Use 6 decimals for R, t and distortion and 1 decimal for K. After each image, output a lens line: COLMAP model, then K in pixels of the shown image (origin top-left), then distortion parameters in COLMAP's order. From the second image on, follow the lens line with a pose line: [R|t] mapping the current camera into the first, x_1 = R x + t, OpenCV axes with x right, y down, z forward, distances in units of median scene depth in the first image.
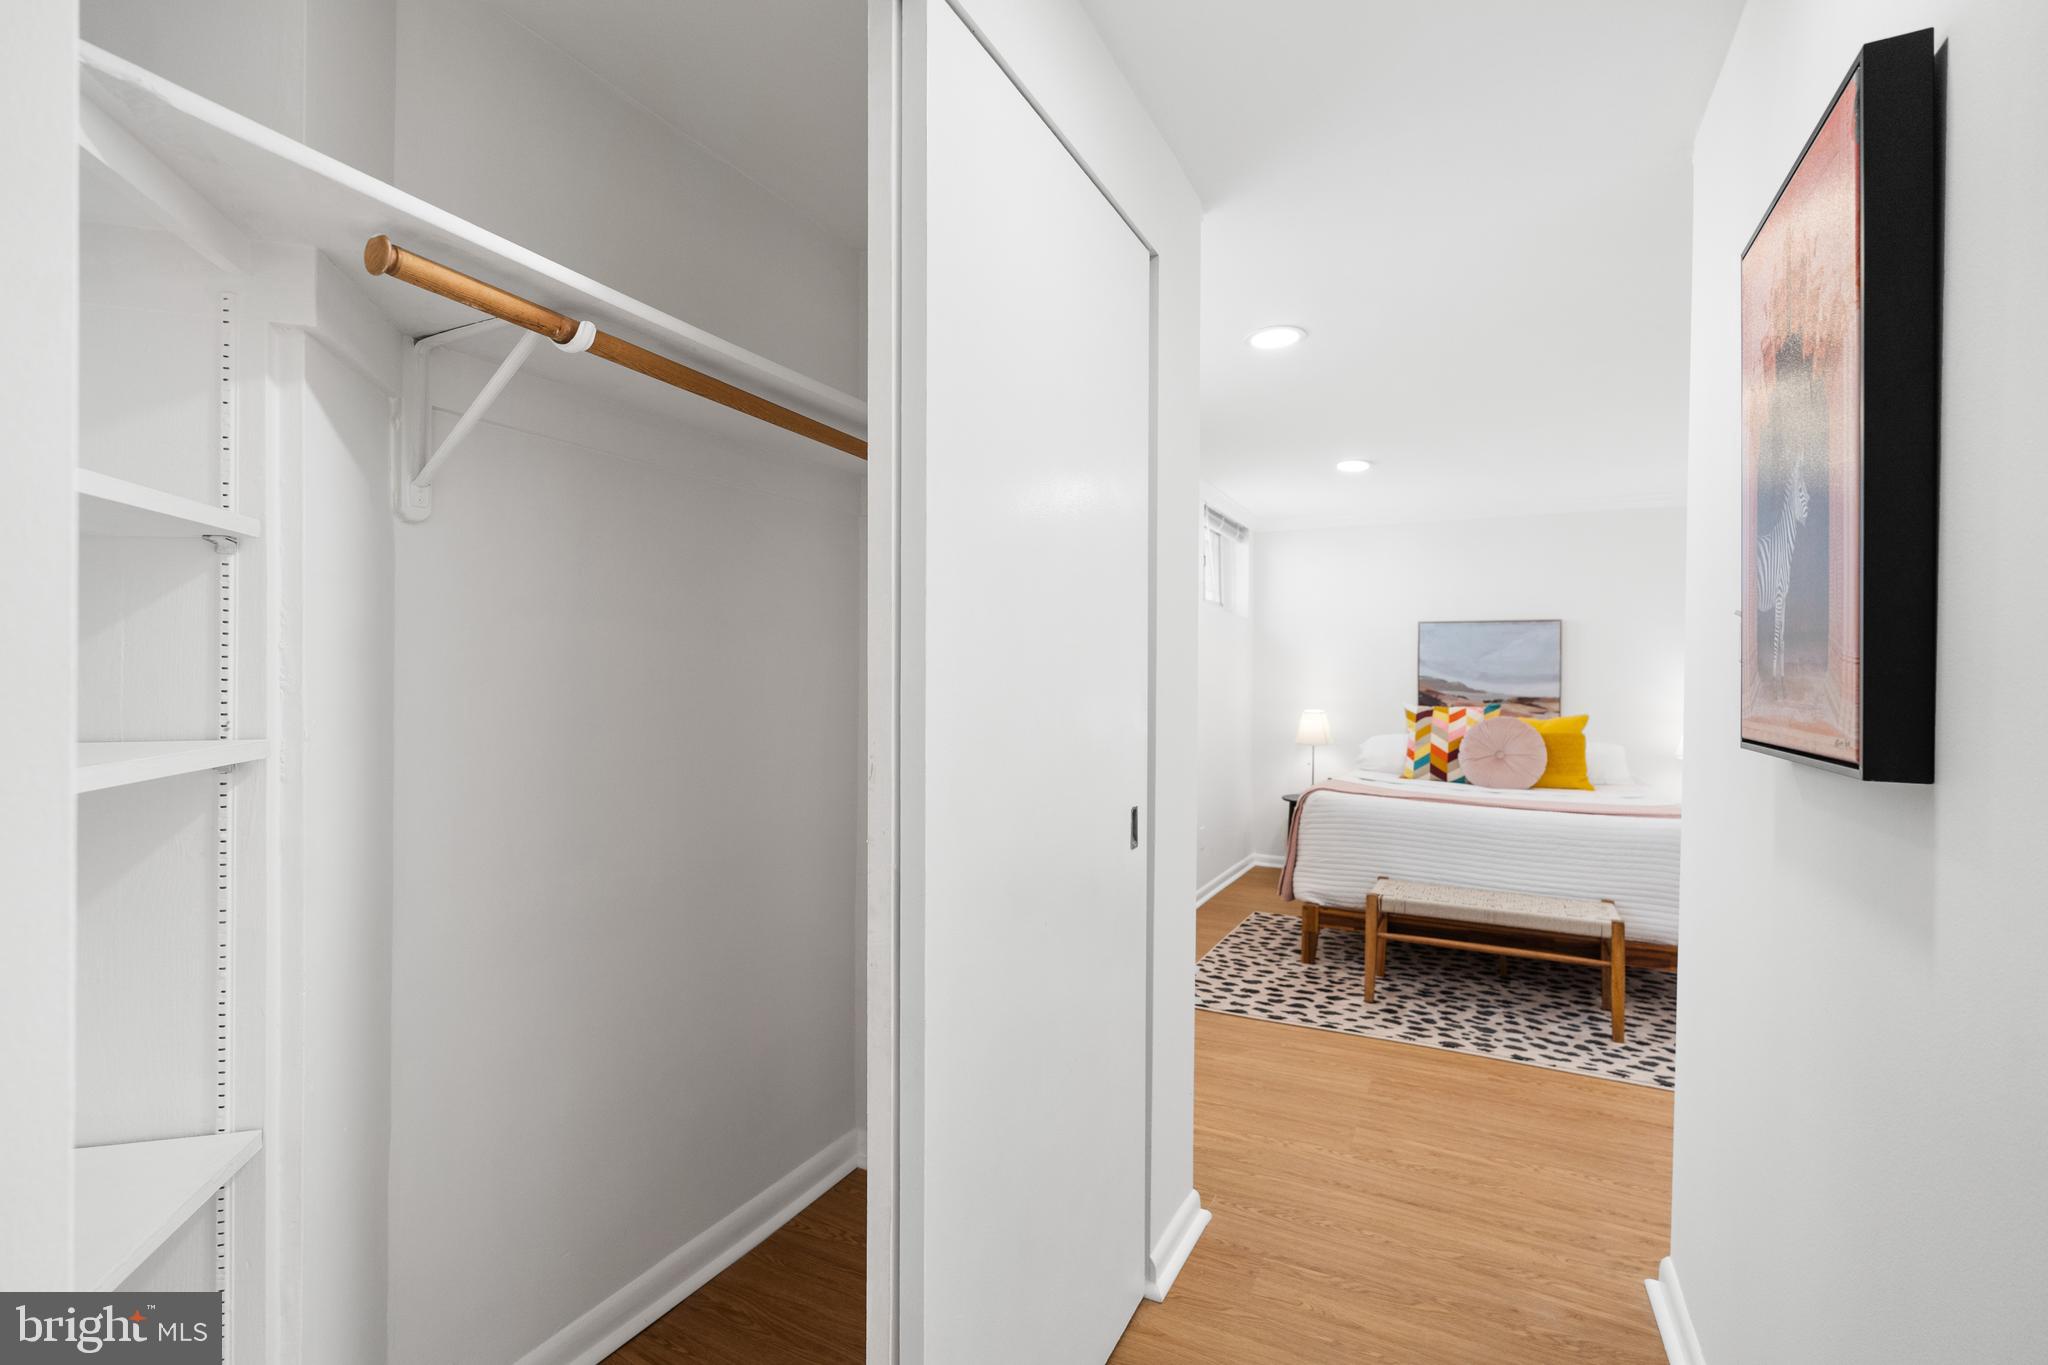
lens RADIAL K [[902.9, 0, 1034.9], [0, 902.9, 682.9], [0, 0, 1]] dist [-0.002142, -0.000025]
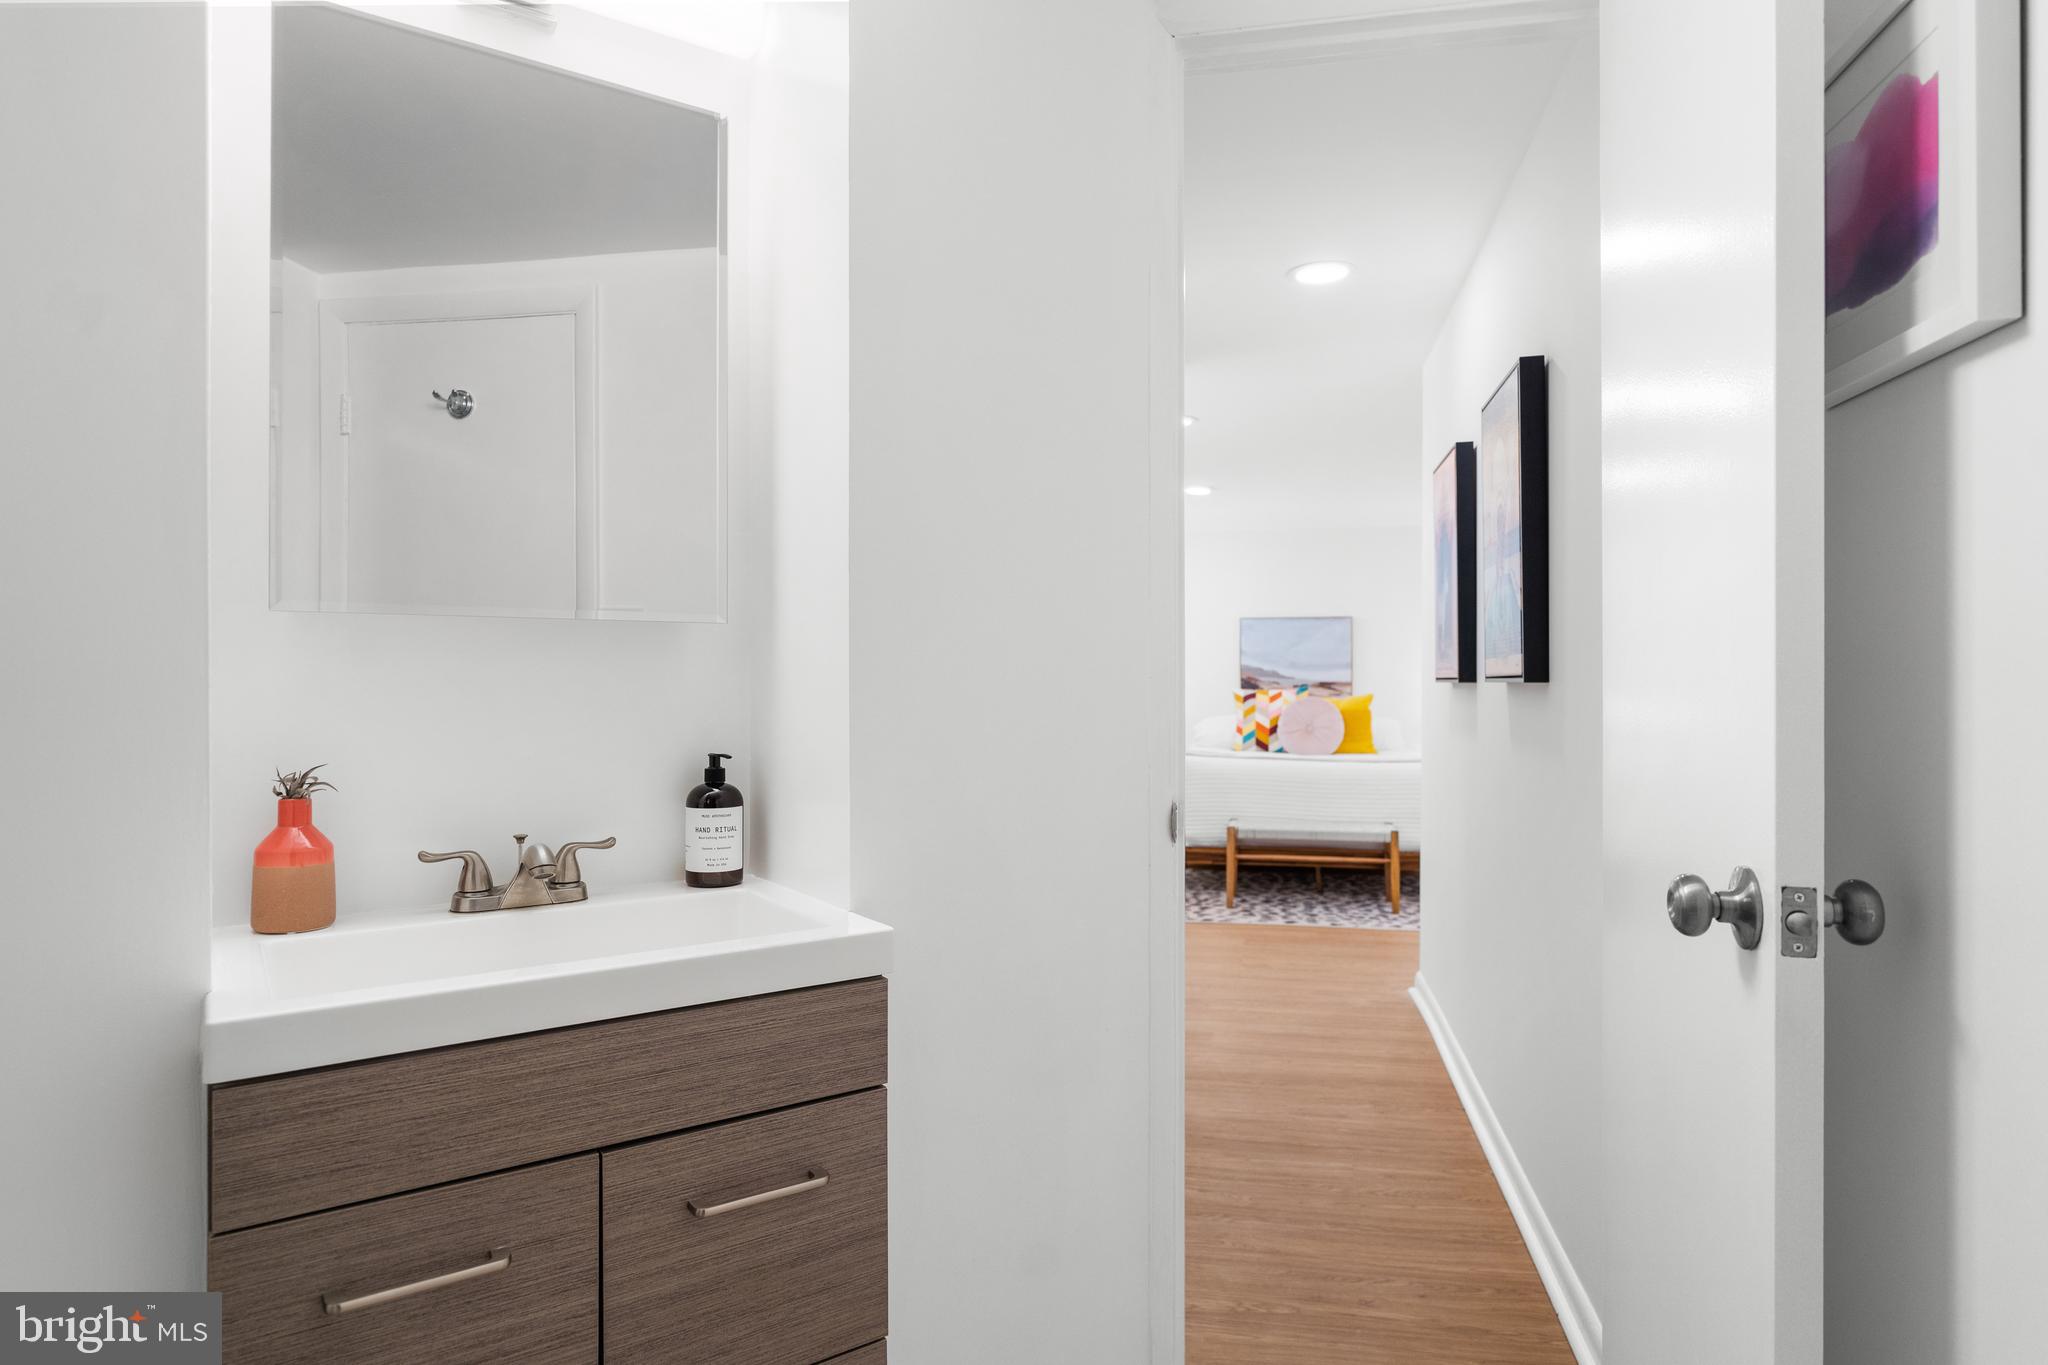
lens RADIAL K [[1161.9, 0, 1019.0], [0, 1161.9, 681.4], [0, 0, 1]] dist [-0.014914, -0.001002]
pose [[0.966433, -0.009546, 0.256741, -0.258228], [0.010235, 0.999947, -0.001348, 0.014210], [-0.256715, 0.003930, 0.966479, -0.404383]]
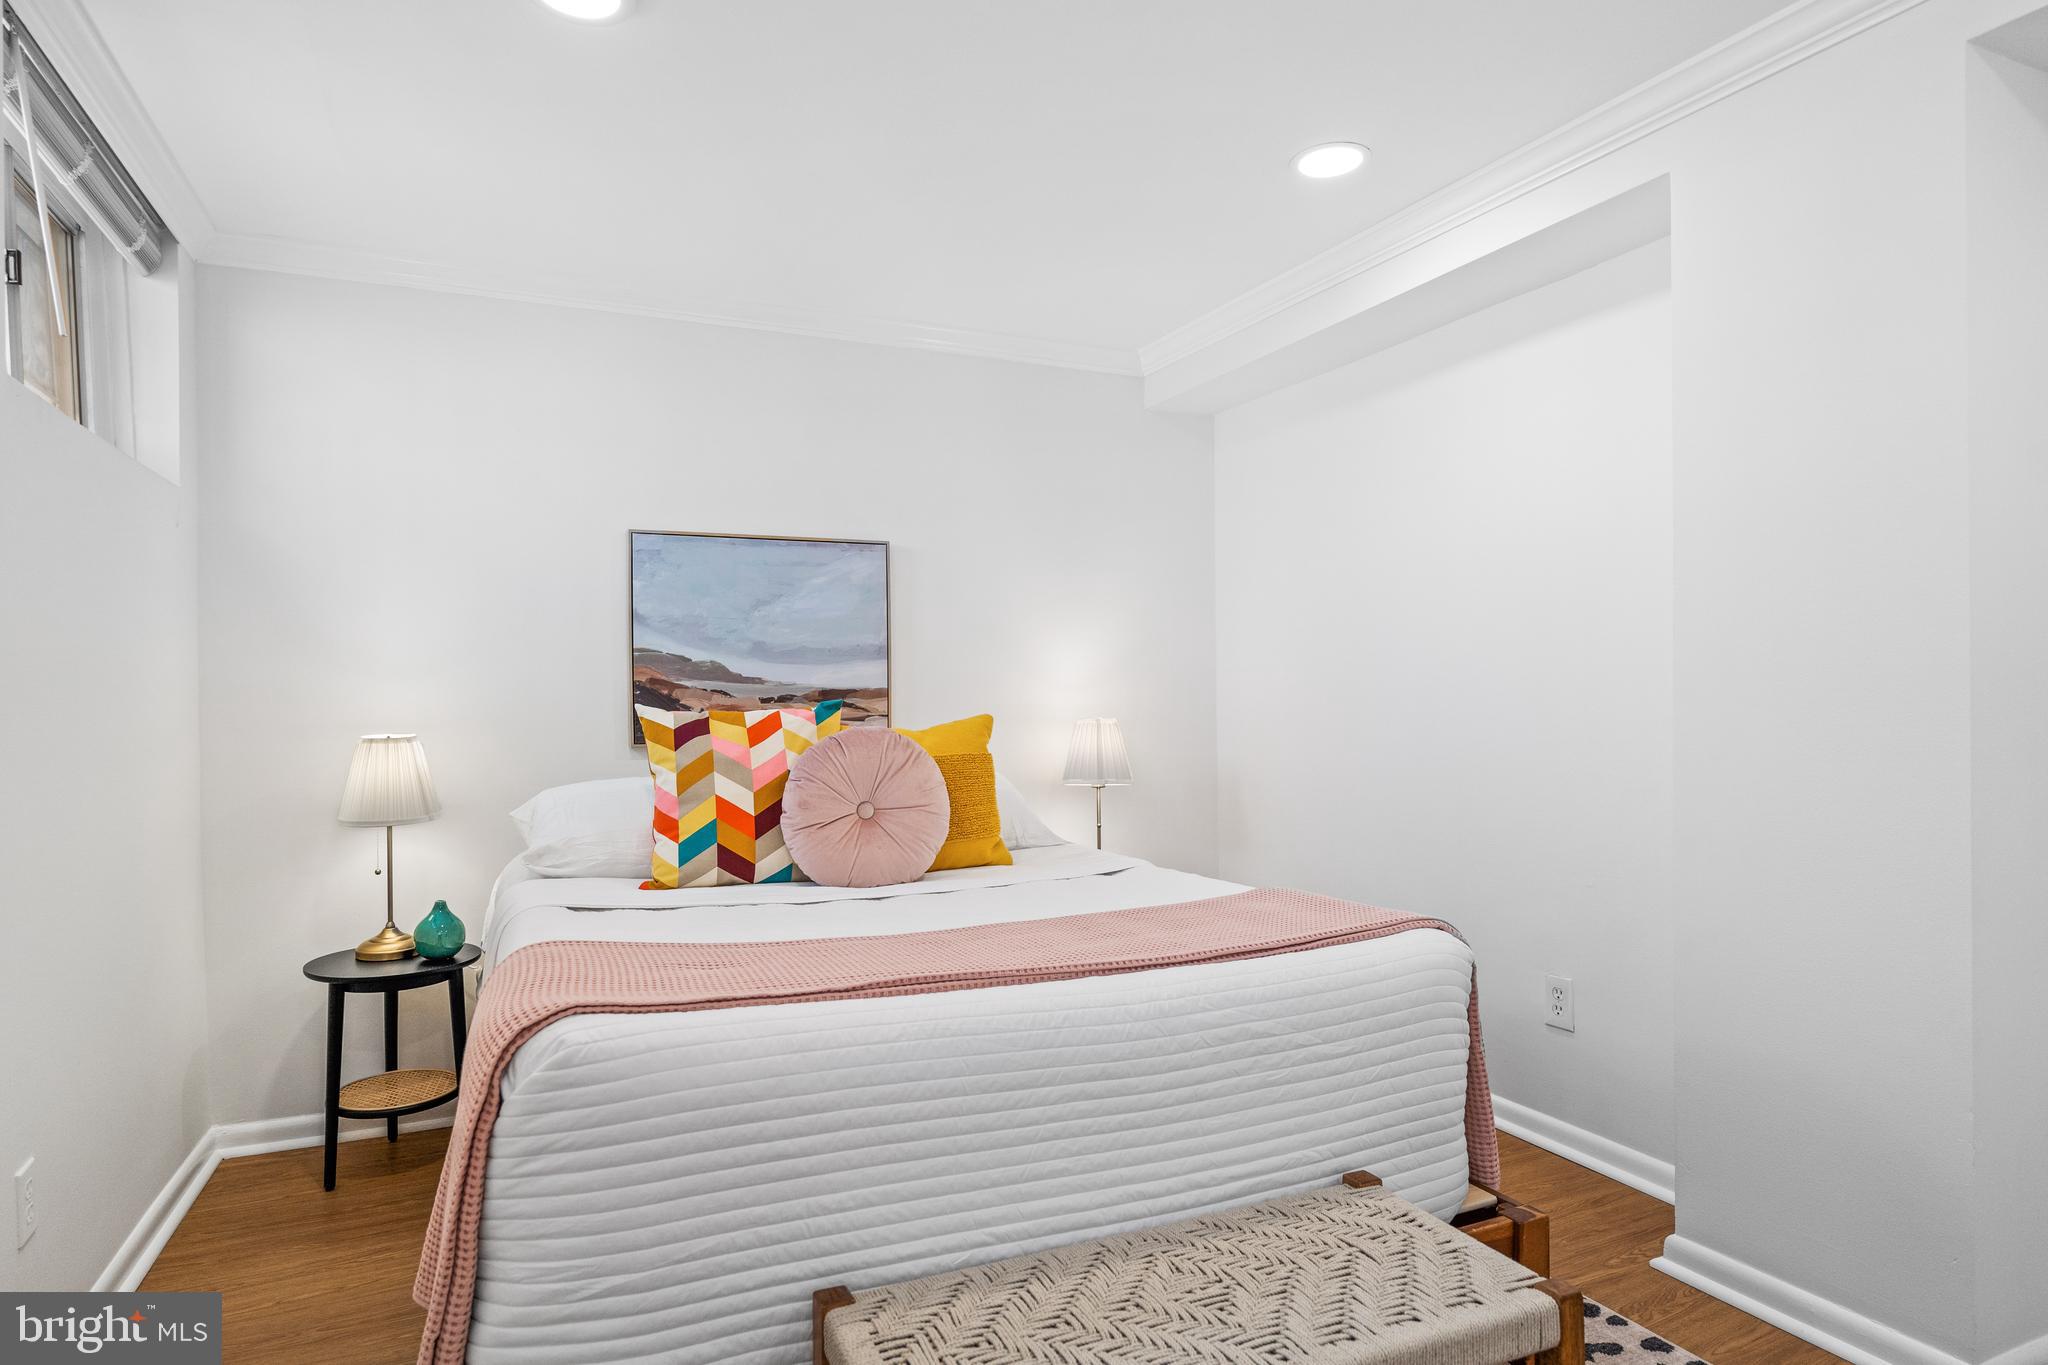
lens RADIAL K [[1161.9, 0, 1021.4], [0, 1161.9, 691.1], [0, 0, 1]] dist [-0.014914, -0.001002]
pose [[0.620248, -0.014109, 0.784279, 0.100535], [0.021581, 0.999767, 0.000917, 0.020079], [-0.784108, 0.016357, 0.620408, 0.552608]]
